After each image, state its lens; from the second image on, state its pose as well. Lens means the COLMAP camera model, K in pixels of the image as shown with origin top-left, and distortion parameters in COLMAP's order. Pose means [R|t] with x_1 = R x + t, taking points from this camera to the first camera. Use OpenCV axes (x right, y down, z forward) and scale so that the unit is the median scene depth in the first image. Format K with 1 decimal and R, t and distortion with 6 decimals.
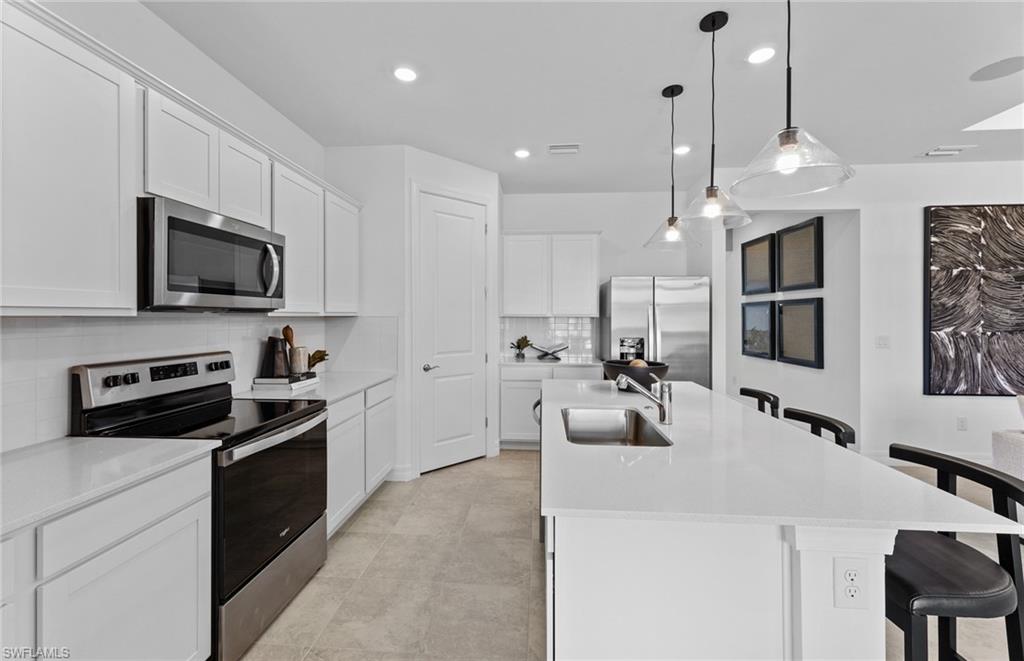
lens RADIAL K [[412.0, 0, 509.0], [0, 412.0, 318.9], [0, 0, 1]] dist [-0.001021, -0.000084]
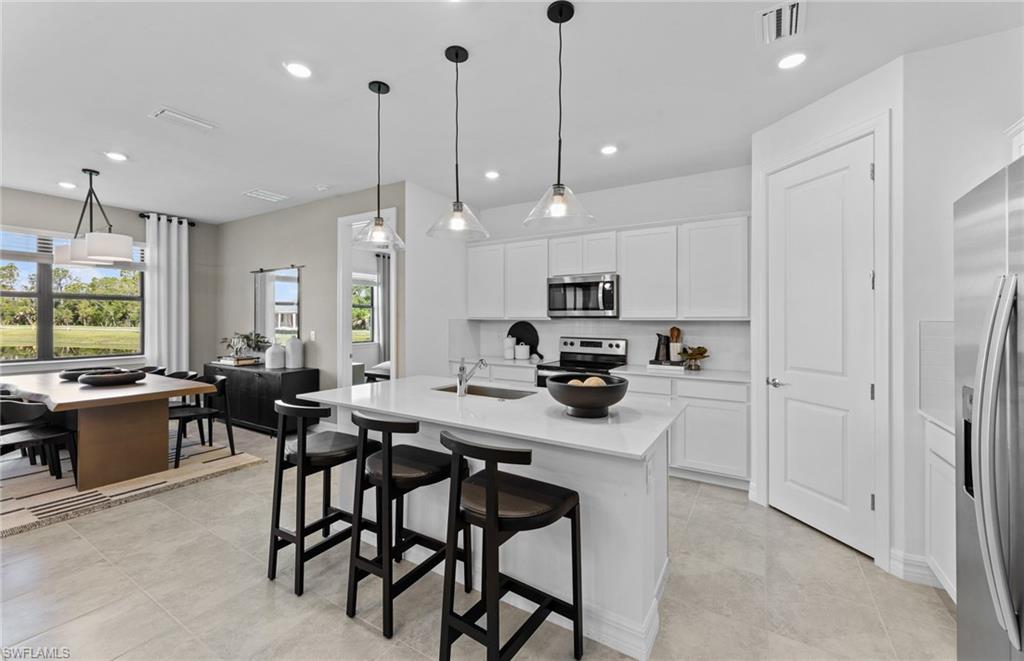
lens RADIAL K [[412.0, 0, 509.0], [0, 412.0, 318.9], [0, 0, 1]] dist [-0.001021, -0.000084]
pose [[-0.448852, -0.006571, -0.893582, 0.877455], [-0.011724, 0.999930, -0.001464, -0.002823], [0.893529, 0.009819, -0.448897, 0.996491]]
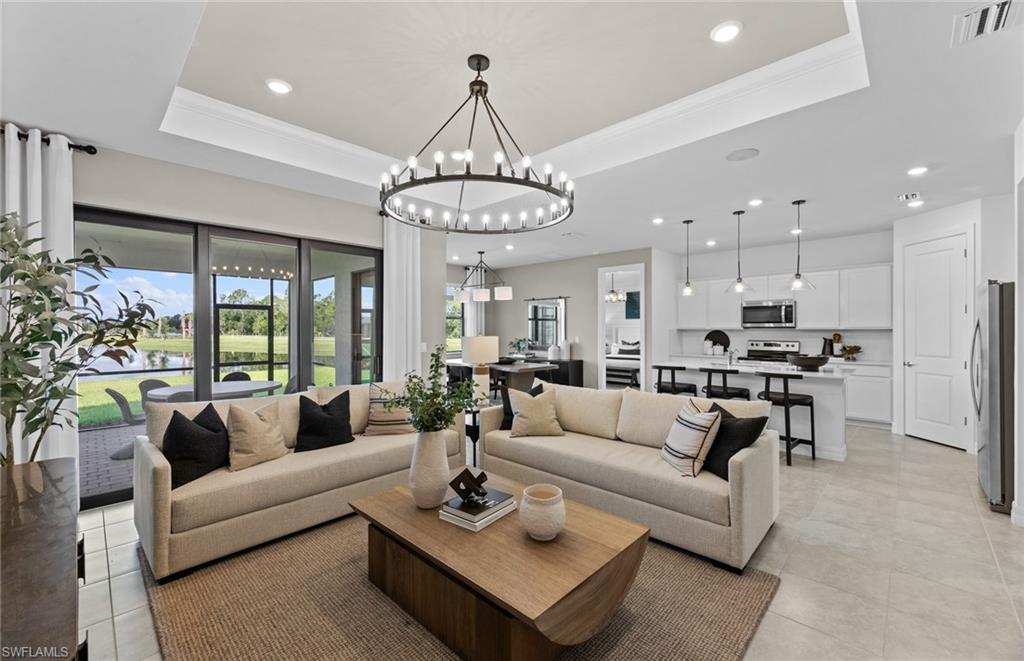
lens RADIAL K [[412.3, 0, 512.0], [0, 412.3, 330.5], [0, 0, 1]] dist [0.001837, 0.000344]
pose [[-0.633775, 0.003064, -0.773511, 2.046398], [-0.004160, 0.999964, 0.007370, -0.007728], [0.773506, 0.007889, -0.633740, 0.935456]]
